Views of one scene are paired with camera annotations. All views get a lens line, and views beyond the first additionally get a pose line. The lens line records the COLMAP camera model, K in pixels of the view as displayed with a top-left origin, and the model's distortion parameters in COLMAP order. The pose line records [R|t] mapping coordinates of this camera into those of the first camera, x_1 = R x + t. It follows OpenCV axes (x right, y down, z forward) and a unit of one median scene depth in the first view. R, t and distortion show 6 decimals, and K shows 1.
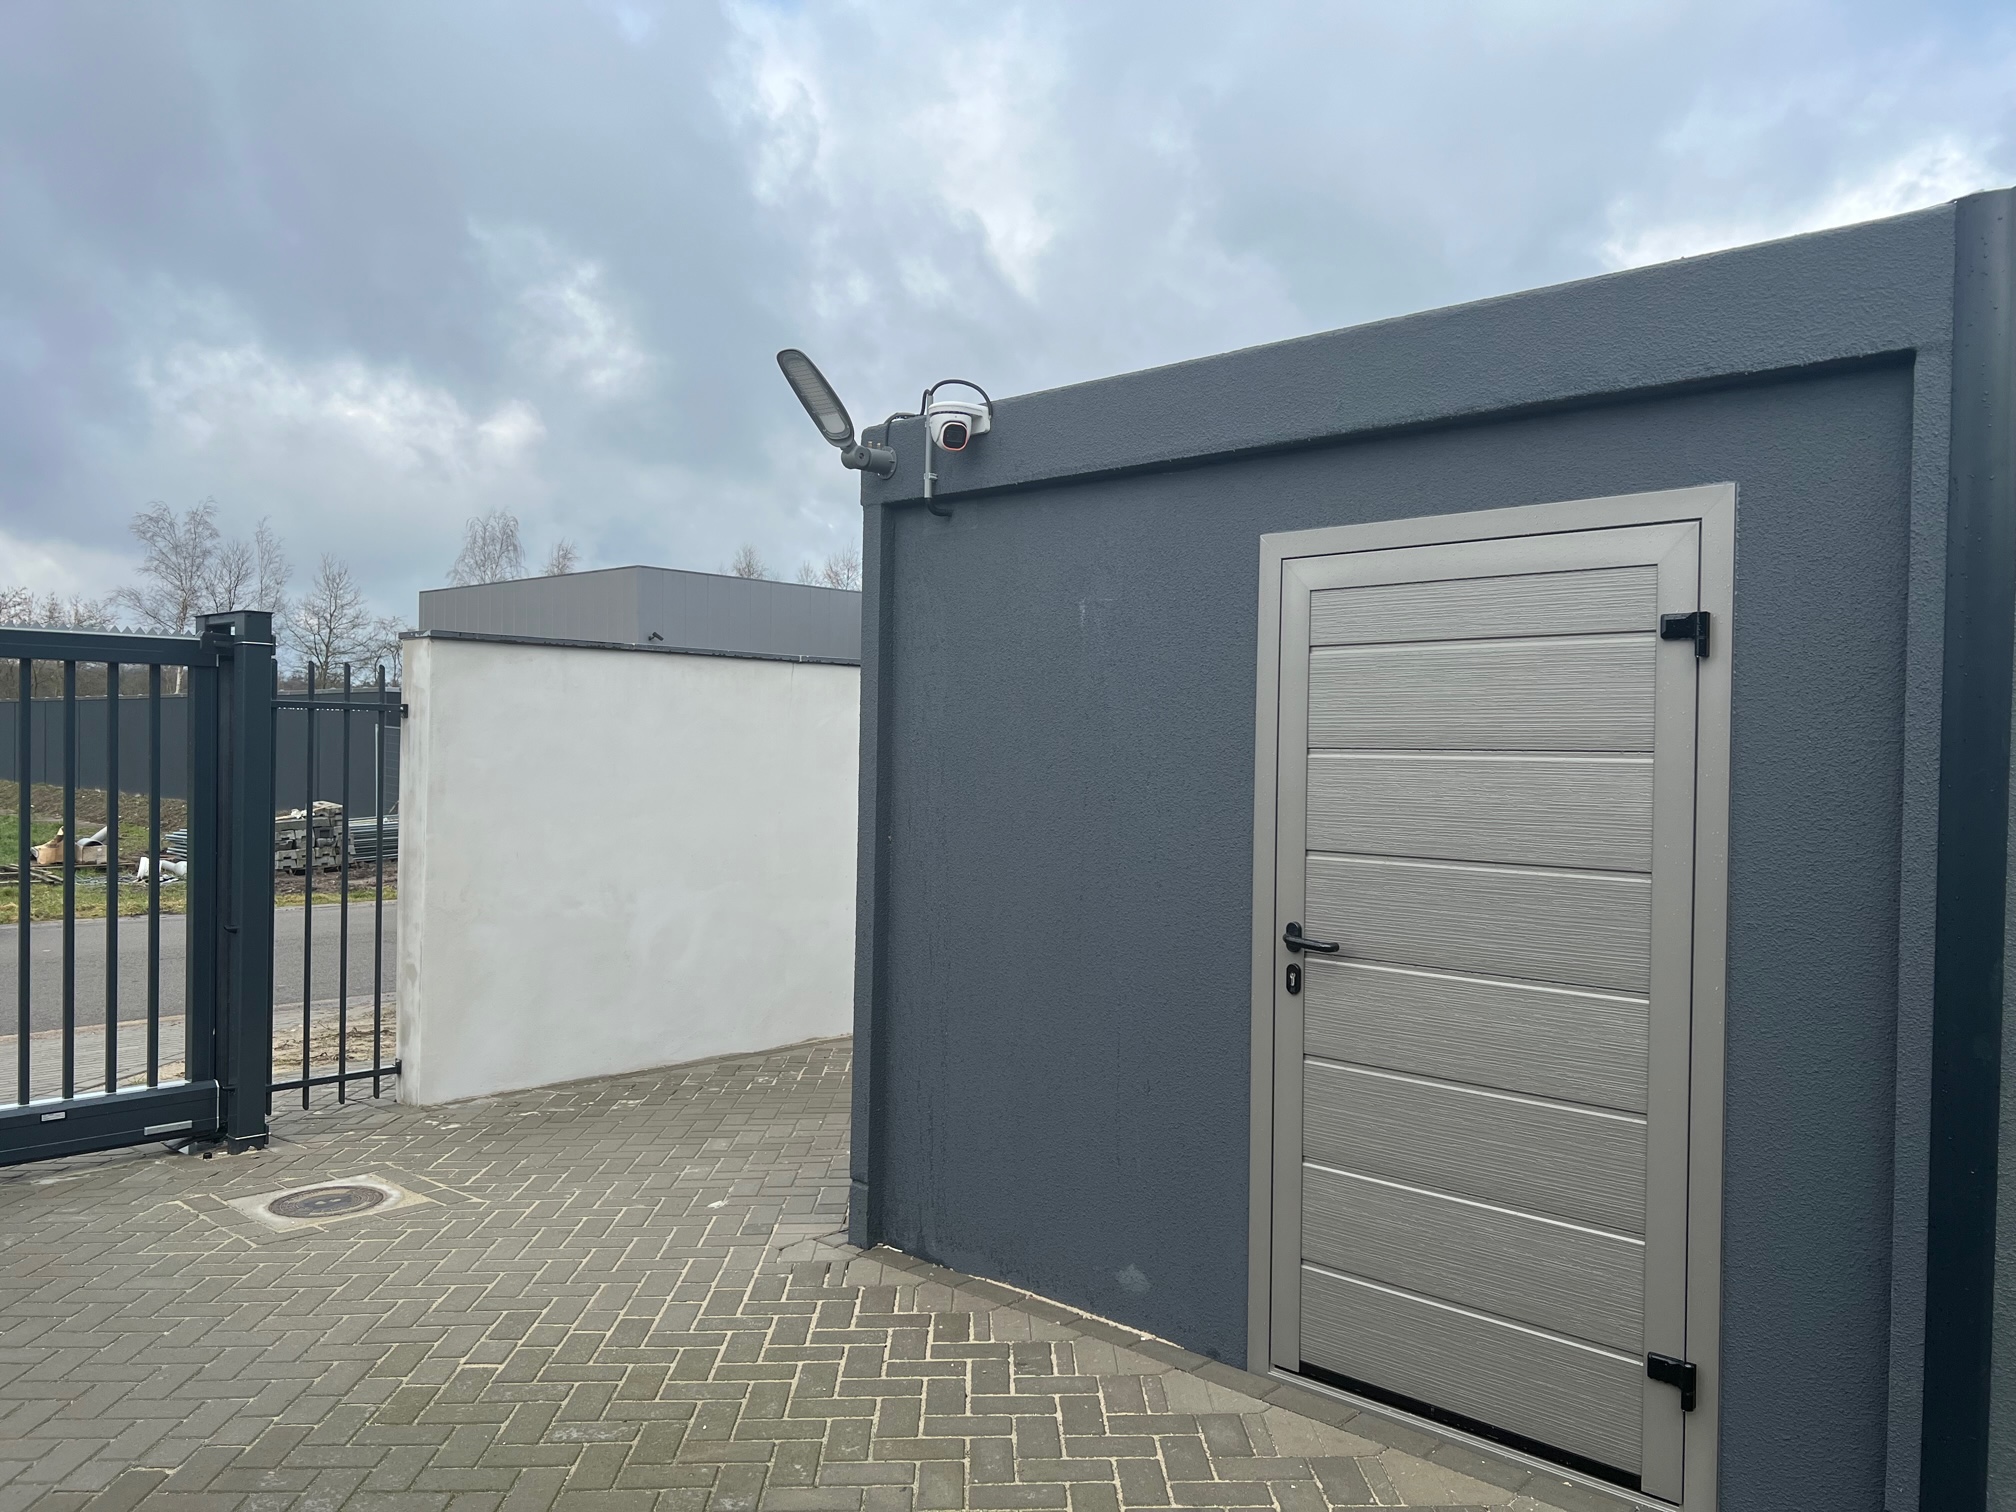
lens RADIAL K [[1522.4, 0, 1008.0], [0, 1522.4, 756.0], [0, 0, 1]] dist [0.062575, -0.072381]
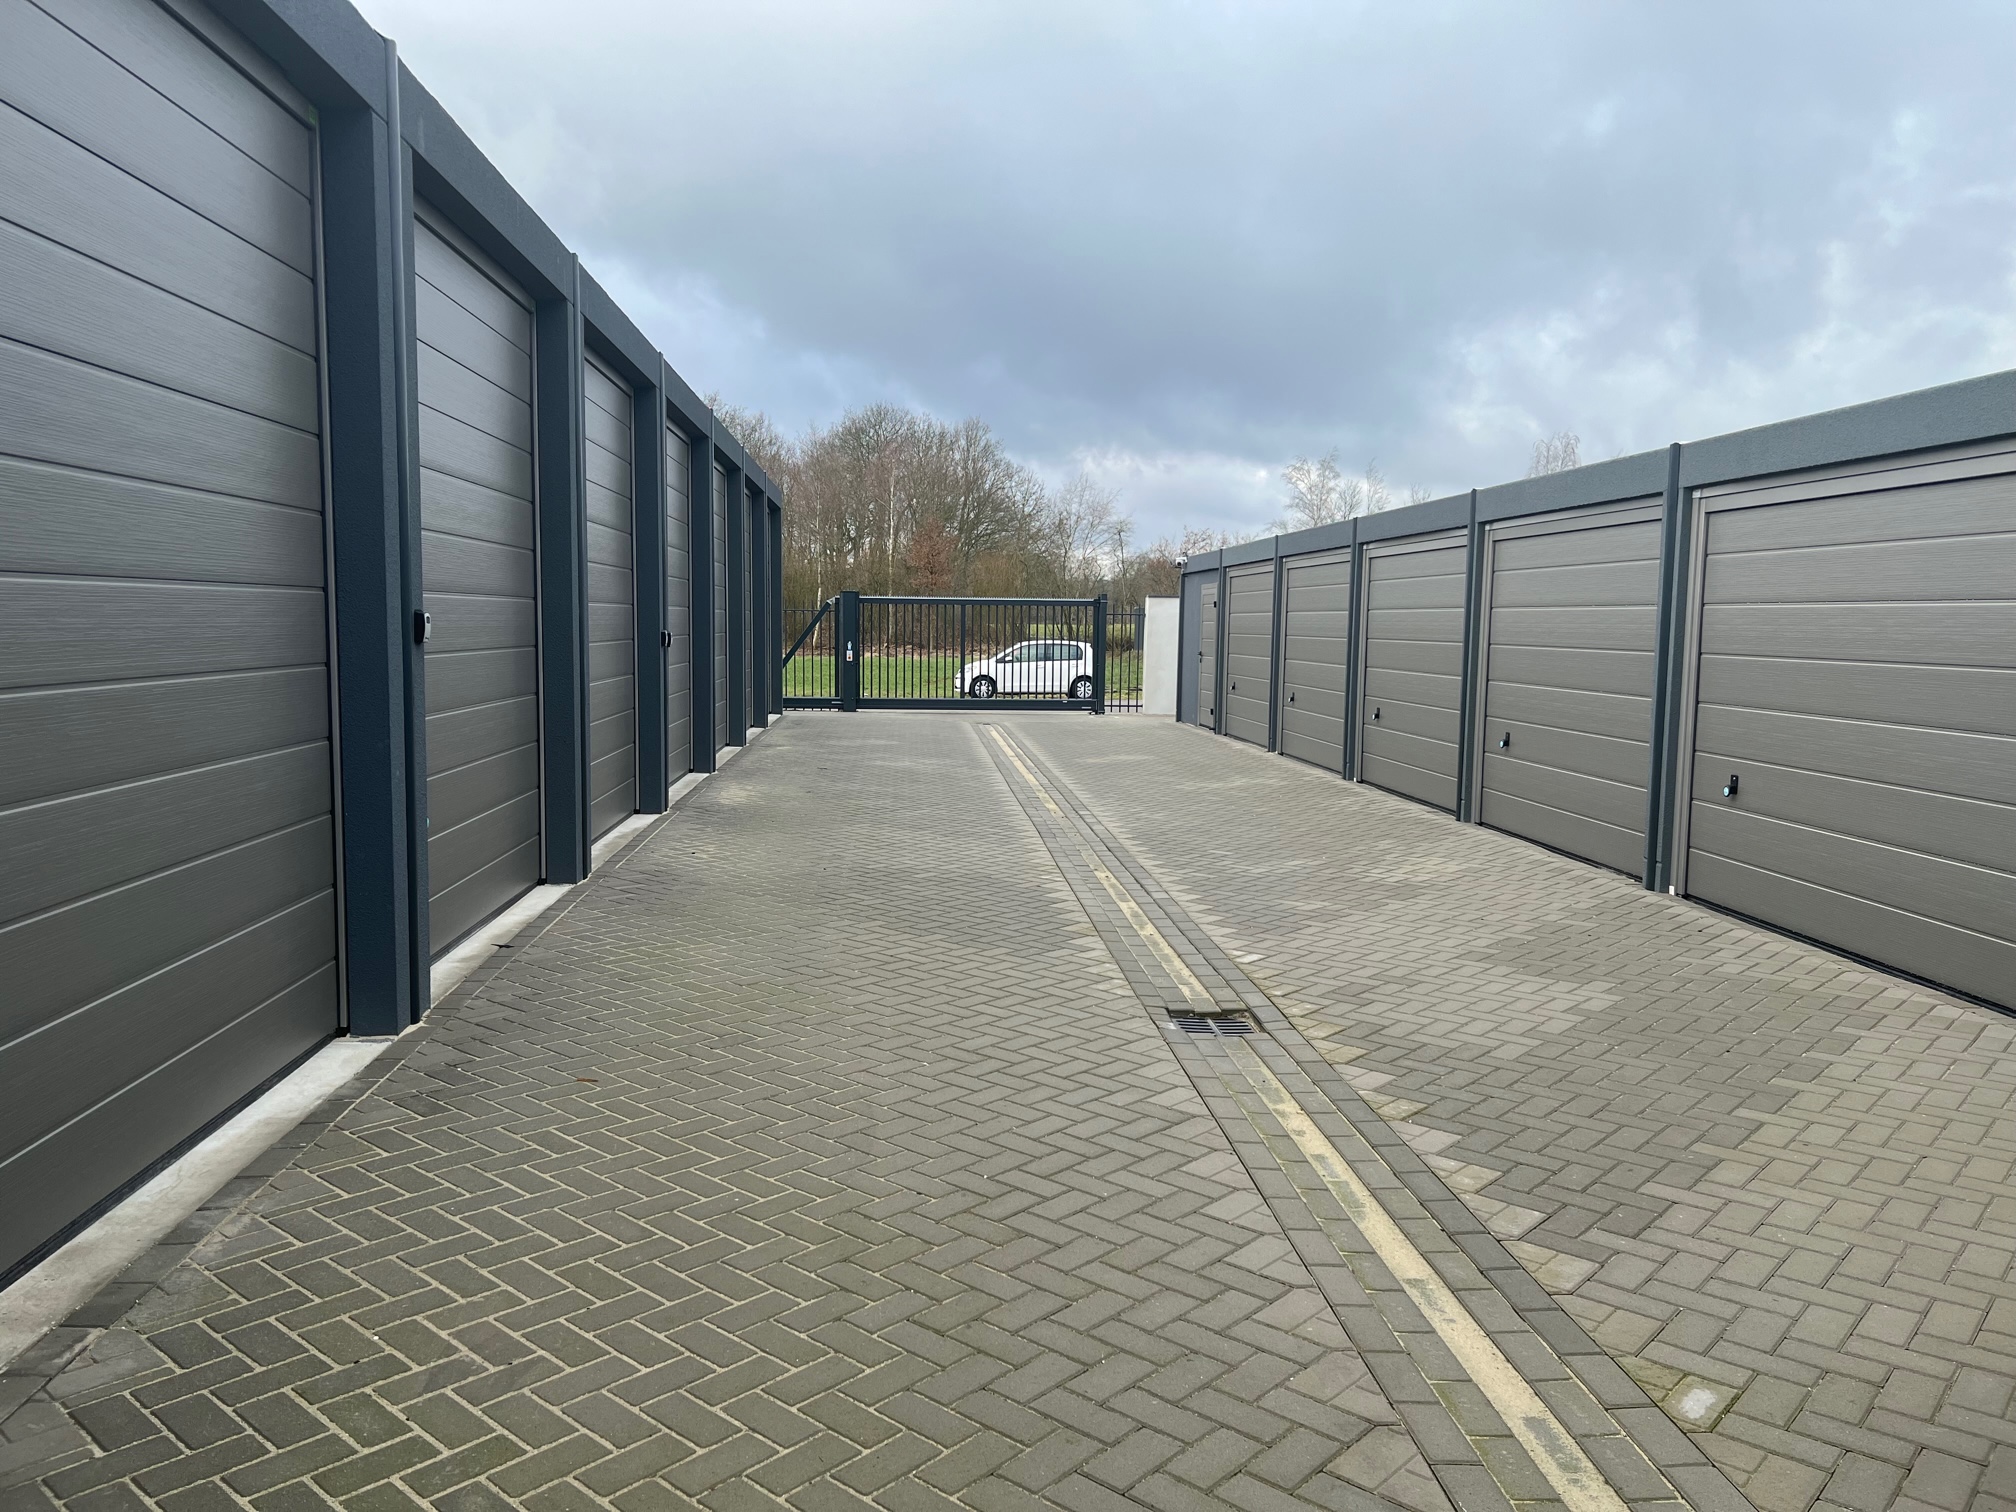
lens RADIAL K [[1522.4, 0, 1008.0], [0, 1522.4, 756.0], [0, 0, 1]] dist [0.062575, -0.072381]
pose [[0.738098, 0.059771, -0.672041, 1.302510], [-0.011285, 0.997023, 0.076279, 0.025910], [0.674599, -0.048717, 0.736575, -1.389741]]
